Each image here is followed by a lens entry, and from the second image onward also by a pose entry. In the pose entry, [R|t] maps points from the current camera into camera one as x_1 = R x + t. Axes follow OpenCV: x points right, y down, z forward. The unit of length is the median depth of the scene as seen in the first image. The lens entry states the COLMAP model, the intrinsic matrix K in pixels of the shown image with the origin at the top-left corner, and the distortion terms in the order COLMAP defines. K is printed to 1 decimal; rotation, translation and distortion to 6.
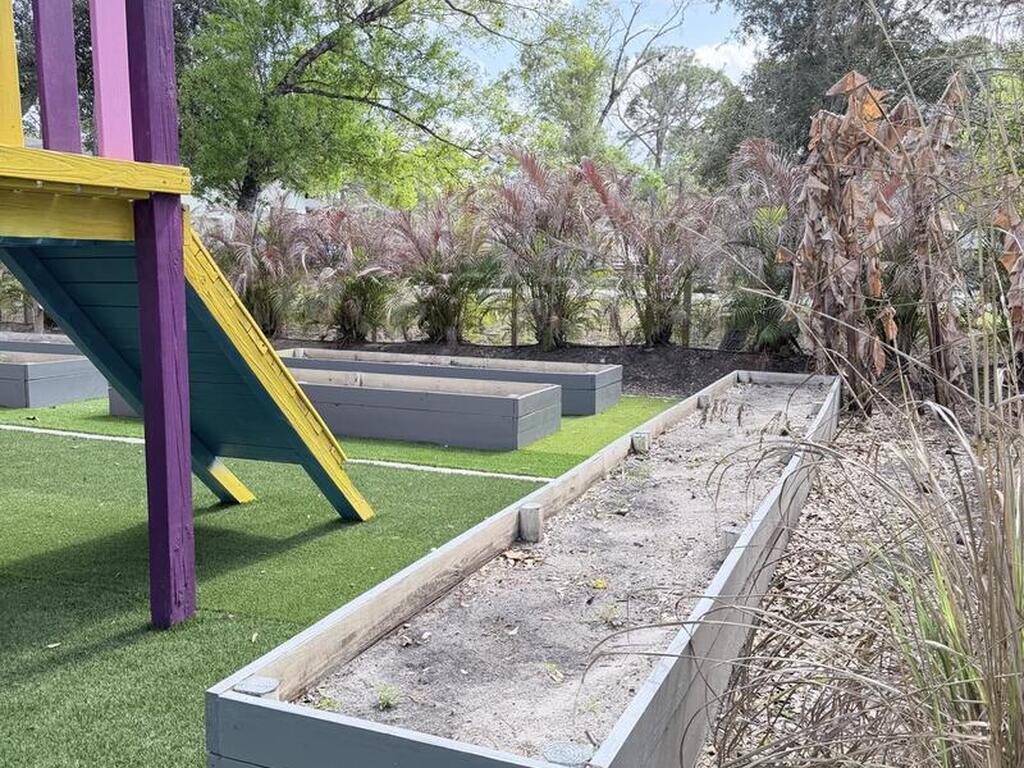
lens RADIAL K [[954.4, 0, 507.3], [0, 954.4, 384.1], [0, 0, 1]] dist [0.158057, -0.305118]
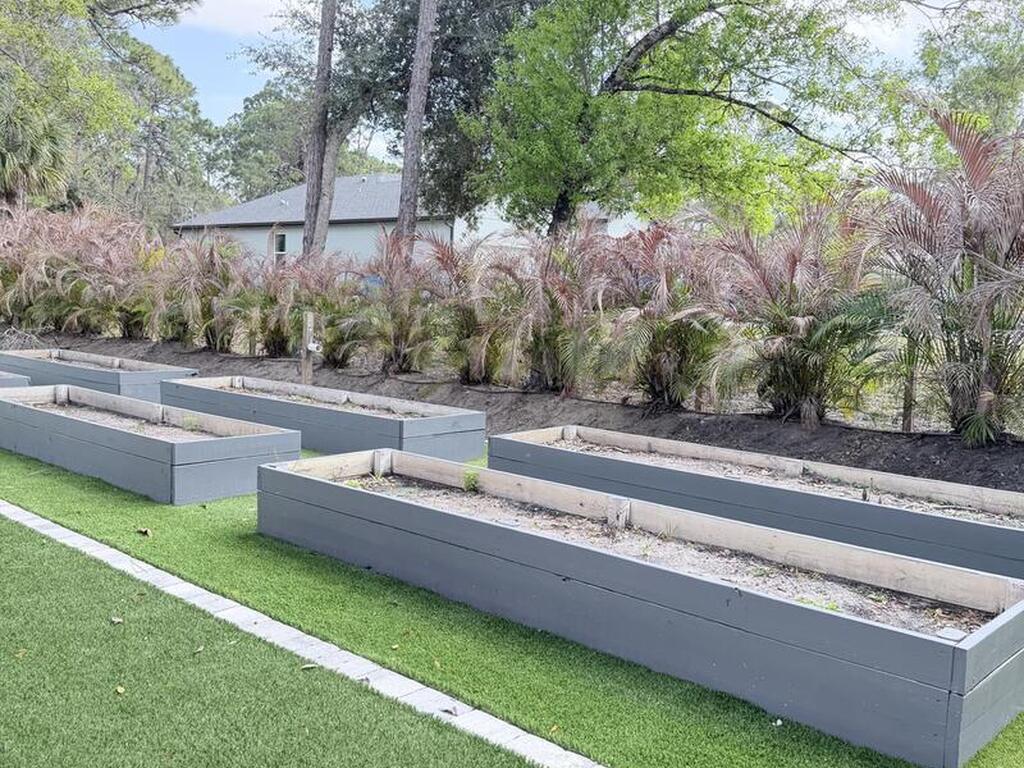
lens RADIAL K [[954.4, 0, 507.3], [0, 954.4, 384.1], [0, 0, 1]] dist [0.158057, -0.305118]
pose [[0.933799, 0.046919, -0.354709, -0.015849], [-0.059044, 0.997980, -0.023431, -0.040257], [0.352893, 0.042823, 0.934683, 0.288846]]
